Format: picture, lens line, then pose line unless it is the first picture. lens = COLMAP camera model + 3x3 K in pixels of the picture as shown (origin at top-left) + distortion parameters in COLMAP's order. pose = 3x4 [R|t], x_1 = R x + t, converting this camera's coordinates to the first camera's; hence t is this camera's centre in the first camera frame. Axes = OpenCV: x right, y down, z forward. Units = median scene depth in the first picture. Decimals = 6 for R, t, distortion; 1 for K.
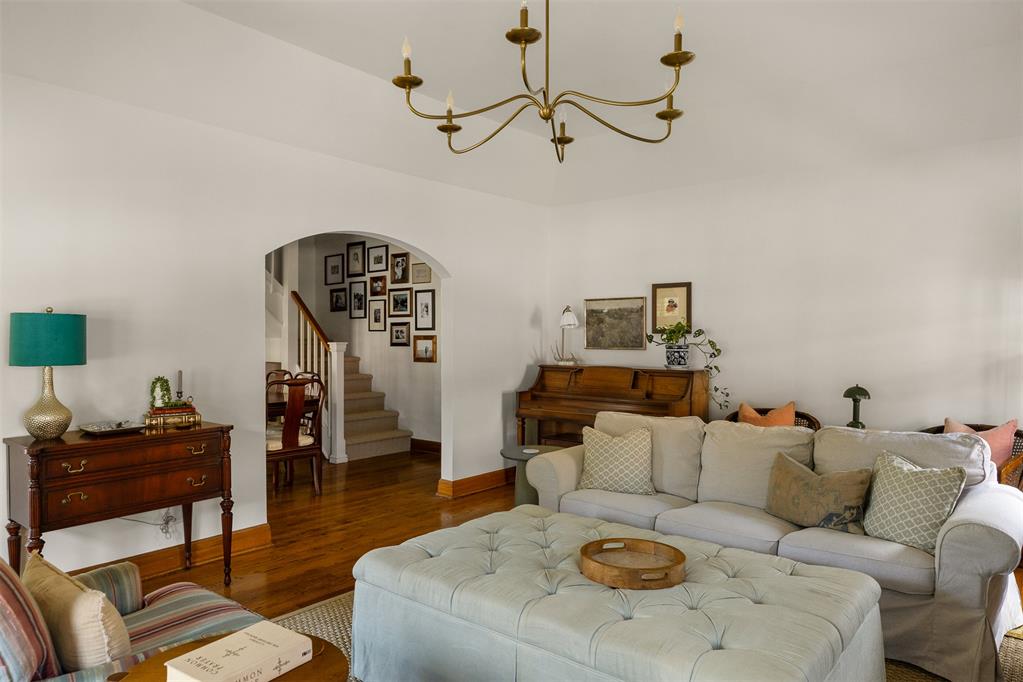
lens RADIAL K [[672.7, 0, 511.5], [0, 672.7, 341.0], [0, 0, 1]] dist [0.002724, 0.000431]
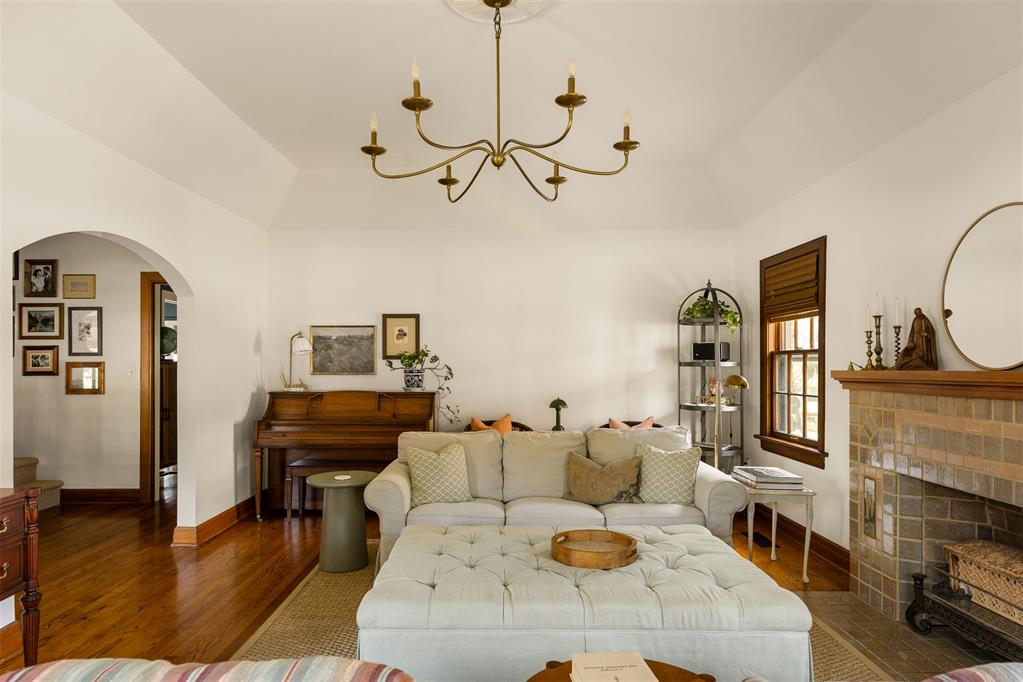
lens RADIAL K [[620.6, 0, 510.8], [0, 620.6, 357.9], [0, 0, 1]] dist [0.001112, 0.000078]
pose [[0.765827, 0.000131, 0.643046, -0.276979], [0.008259, 0.999916, -0.010039, -0.001789], [-0.642993, 0.012999, 0.765761, 0.098736]]
